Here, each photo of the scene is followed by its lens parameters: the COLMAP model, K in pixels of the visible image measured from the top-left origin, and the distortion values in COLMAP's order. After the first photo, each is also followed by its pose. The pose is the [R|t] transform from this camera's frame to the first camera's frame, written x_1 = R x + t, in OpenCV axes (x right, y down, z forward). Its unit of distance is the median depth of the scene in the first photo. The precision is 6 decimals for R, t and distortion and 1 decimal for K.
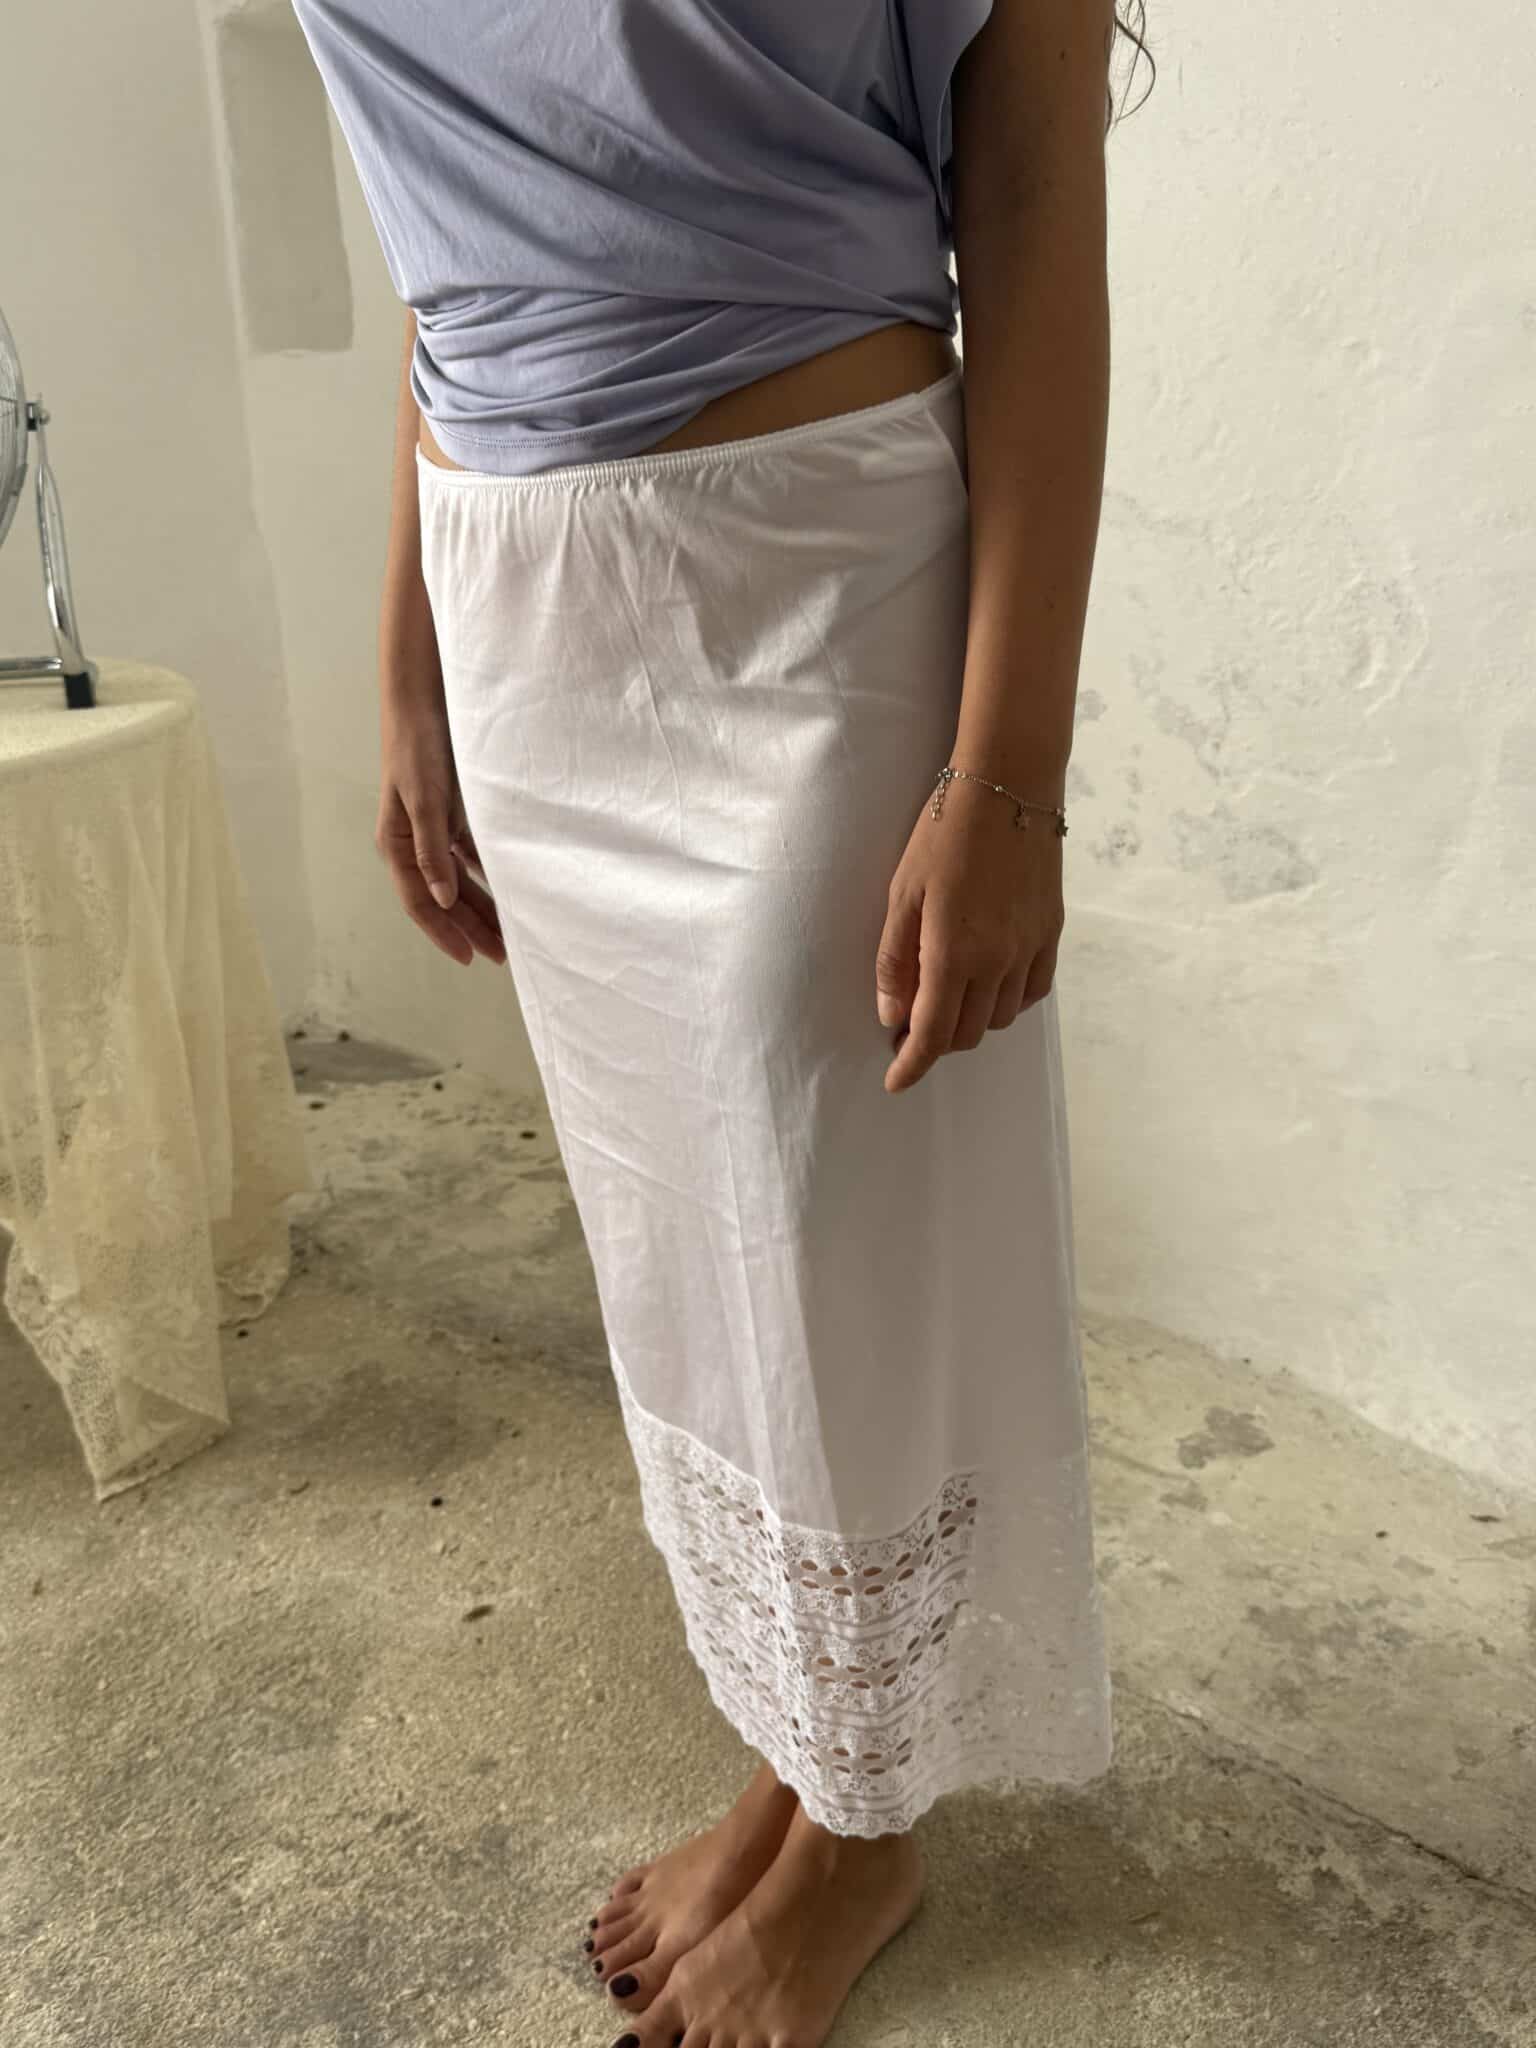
lens RADIAL K [[1842.7, 0, 818.2], [0, 1842.7, 990.7], [0, 0, 1]] dist [-0.008609, -0.070265]
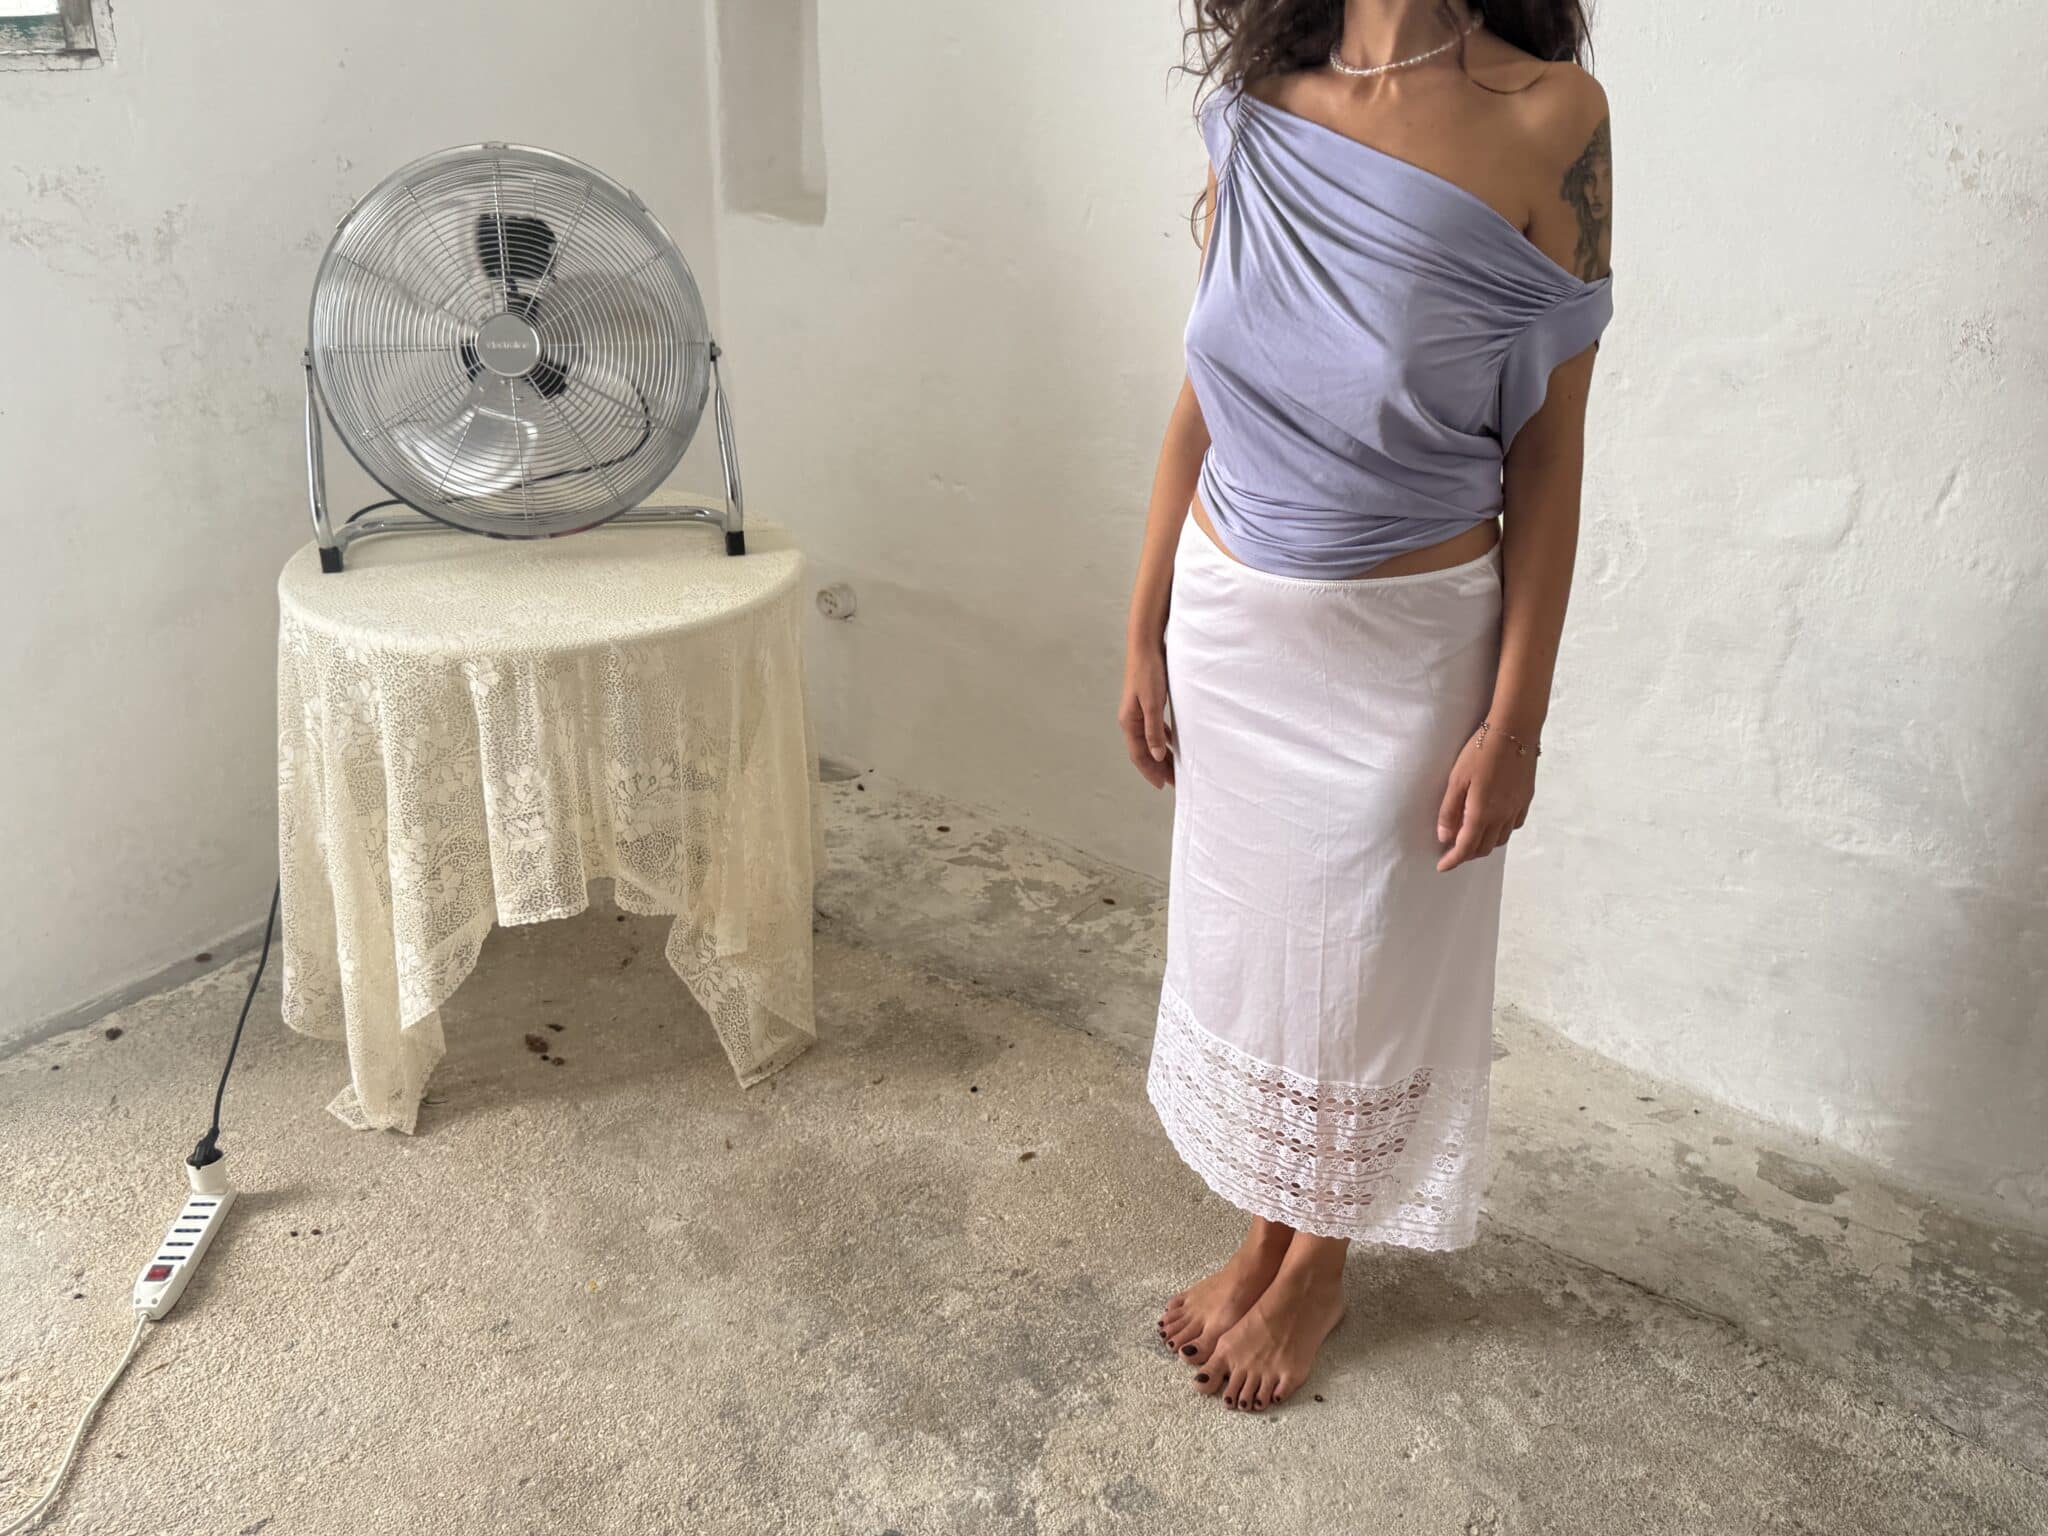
lens RADIAL K [[1842.7, 0, 1024.0], [0, 1842.7, 768.0], [0, 0, 1]] dist [-0.008609, -0.070265]
pose [[0.996331, 0.016221, 0.084030, -0.340741], [-0.023313, 0.996184, 0.084108, -0.132023], [-0.082345, -0.085759, 0.992907, -0.564862]]
